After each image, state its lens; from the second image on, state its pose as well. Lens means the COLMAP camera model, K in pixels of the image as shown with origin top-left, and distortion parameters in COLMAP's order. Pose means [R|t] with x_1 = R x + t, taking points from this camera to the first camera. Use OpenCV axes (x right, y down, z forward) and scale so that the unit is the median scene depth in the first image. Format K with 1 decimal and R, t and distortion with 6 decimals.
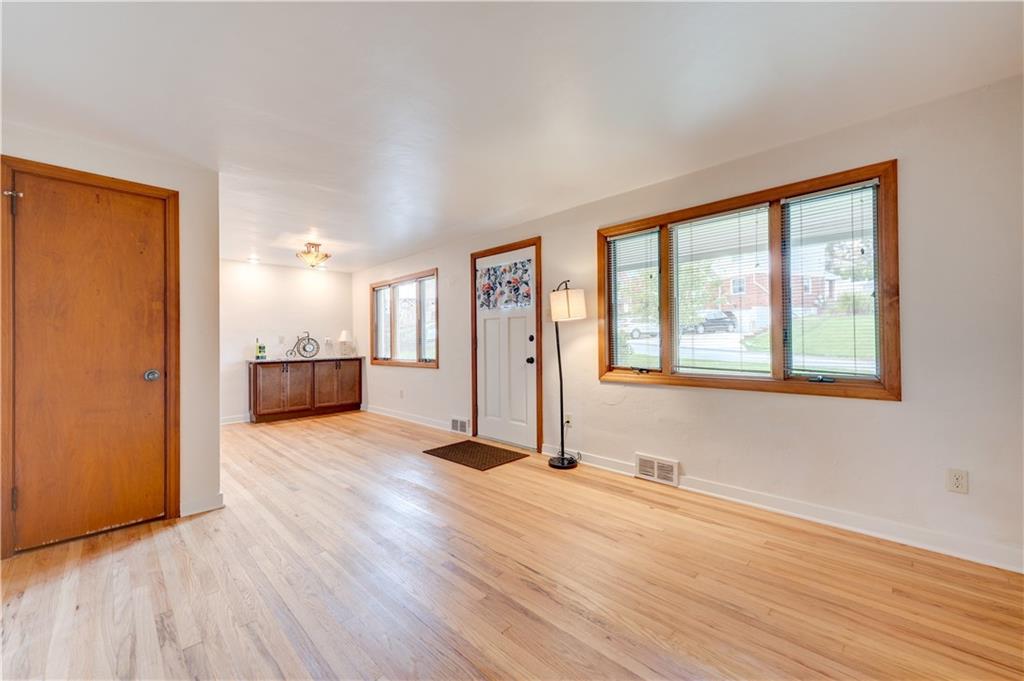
lens RADIAL K [[407.3, 0, 510.3], [0, 407.3, 339.2], [0, 0, 1]] dist [0.001508, -0.000041]
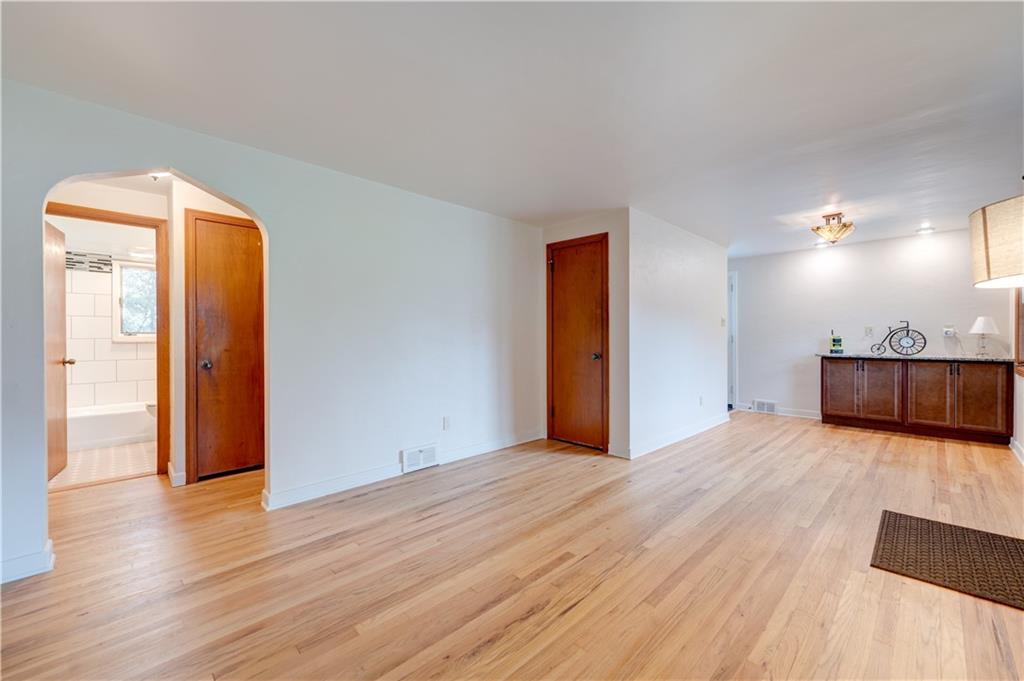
lens RADIAL K [[409.5, 0, 507.7], [0, 409.5, 339.8], [0, 0, 1]] dist [0.012037, -0.000303]
pose [[-0.015486, 0.020118, -0.999678, 0.356009], [0.007260, 0.999773, 0.020008, -0.004795], [0.999854, -0.006948, -0.015628, 0.351574]]
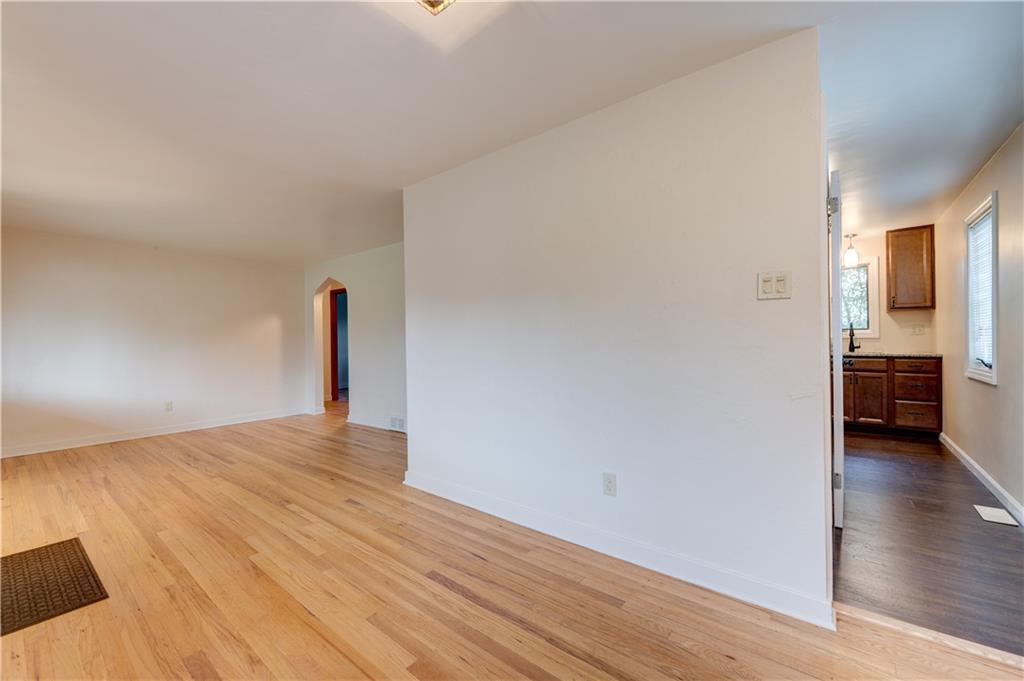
lens RADIAL K [[407.3, 0, 510.3], [0, 407.3, 339.2], [0, 0, 1]] dist [0.001508, -0.000041]
pose [[-0.992941, 0.029160, -0.114972, -0.496053], [0.030003, 0.999534, -0.005607, 0.013099], [0.114755, -0.009016, -0.993353, 1.223913]]
